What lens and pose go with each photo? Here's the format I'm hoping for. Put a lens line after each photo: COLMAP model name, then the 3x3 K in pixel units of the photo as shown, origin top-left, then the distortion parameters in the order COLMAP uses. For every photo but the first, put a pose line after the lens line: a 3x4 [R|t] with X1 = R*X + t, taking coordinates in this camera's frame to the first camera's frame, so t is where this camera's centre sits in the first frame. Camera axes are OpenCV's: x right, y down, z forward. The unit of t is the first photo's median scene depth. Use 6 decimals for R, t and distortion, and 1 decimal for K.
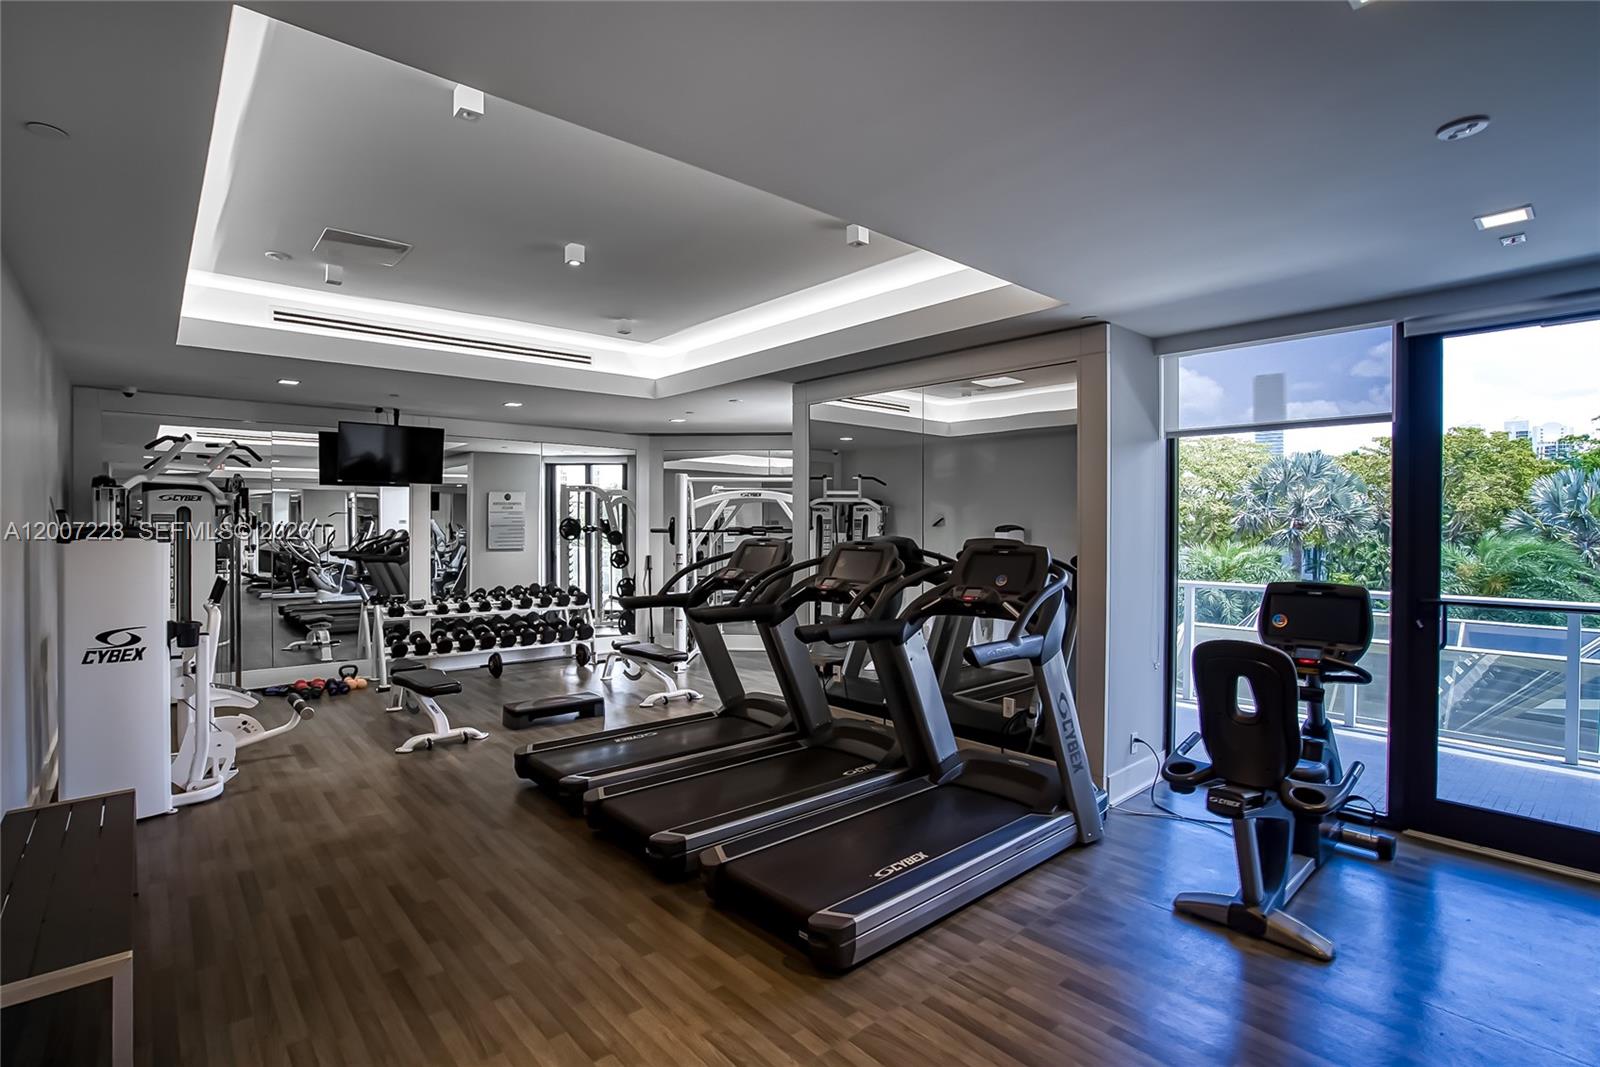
lens RADIAL K [[773.5, 0, 780.0], [0, 773.5, 530.2], [0, 0, 1]] dist [-0.064172, 0.027066]
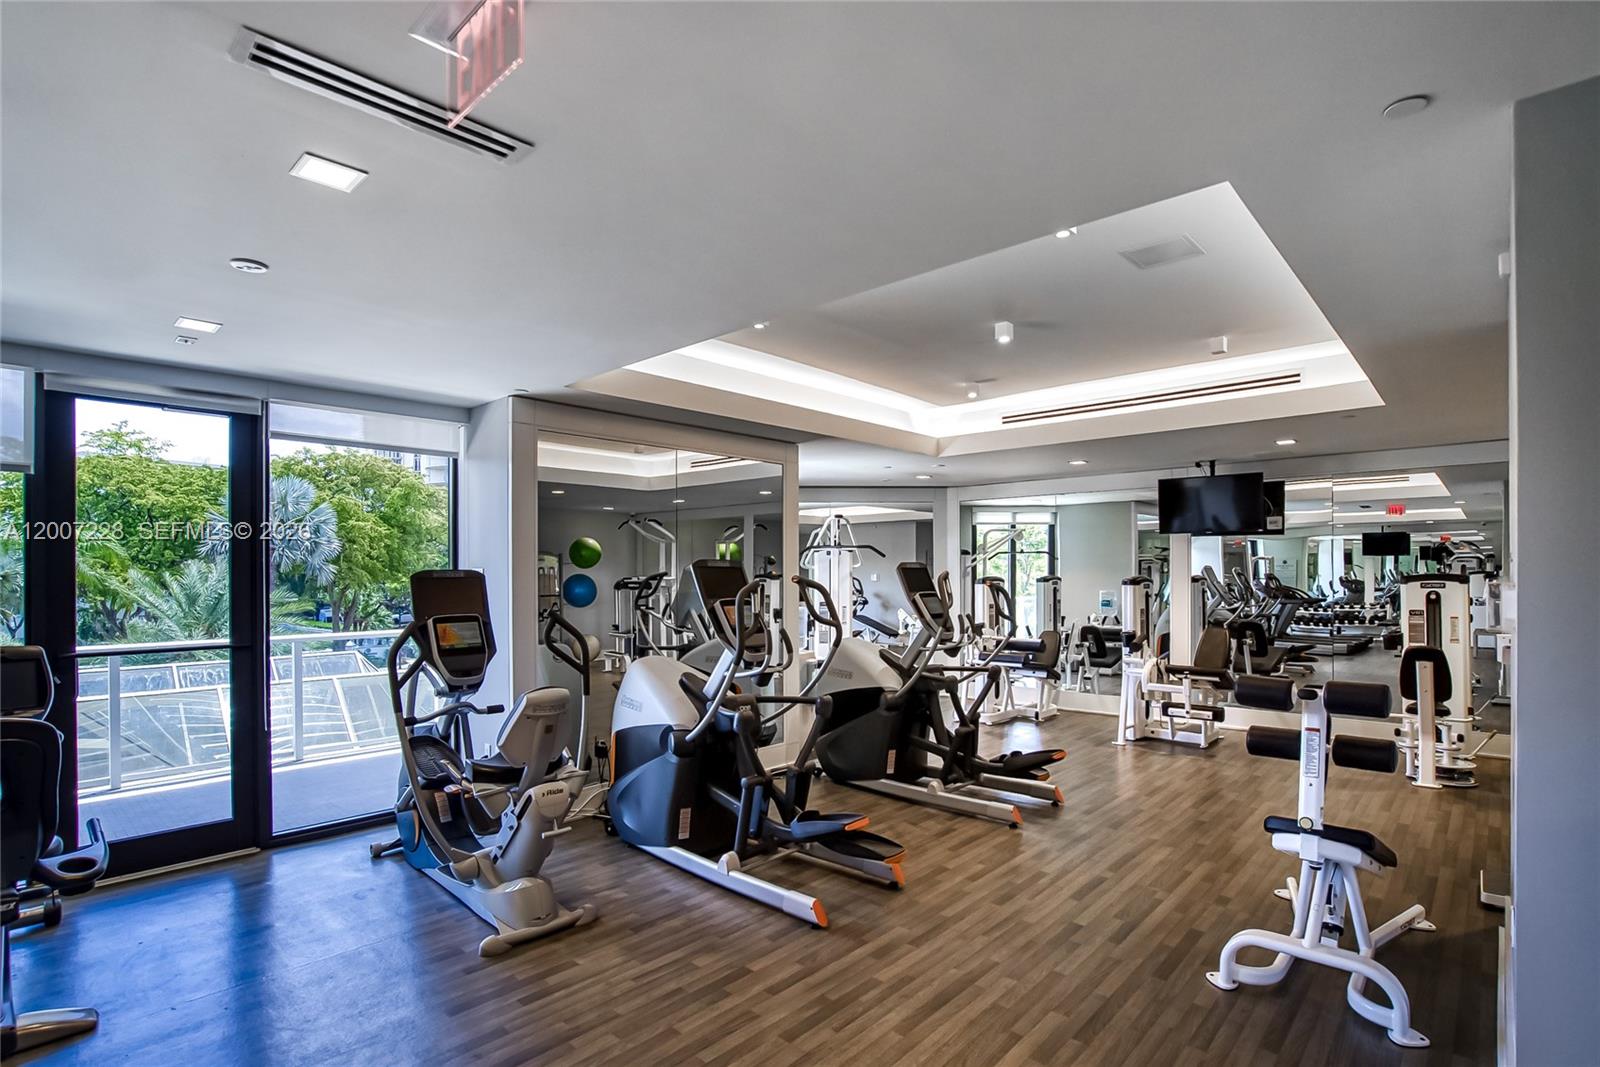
lens RADIAL K [[767.3, 0, 799.4], [0, 767.3, 570.1], [0, 0, 1]] dist [-0.063277, 0.029086]
pose [[-0.111620, -0.000092, 0.993751, -0.253691], [0.010979, 0.999939, 0.001325, -0.011514], [-0.993690, 0.011058, -0.111612, 0.134317]]
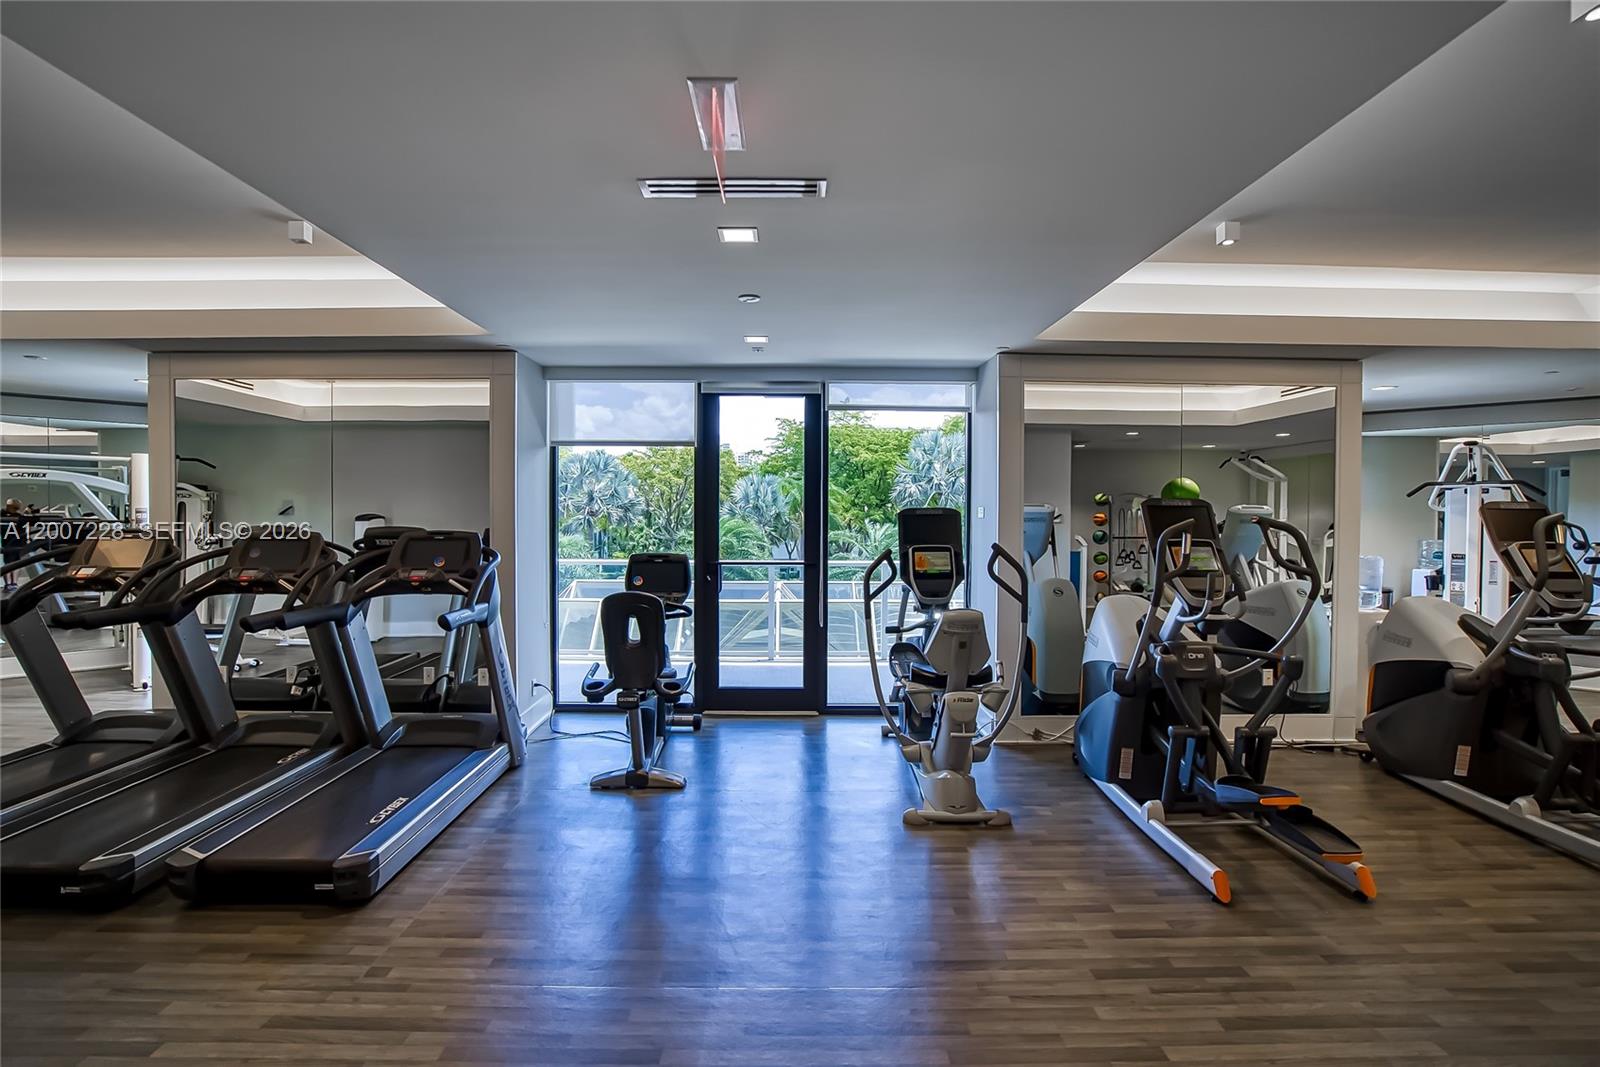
lens RADIAL K [[757.3, 0, 830.0], [0, 757.3, 526.4], [0, 0, 1]] dist [-0.003036, -0.000069]
pose [[0.608649, -0.012867, 0.793335, -0.261929], [0.003607, 0.999903, 0.013450, -0.002216], [-0.793432, -0.005325, 0.608636, -0.173227]]
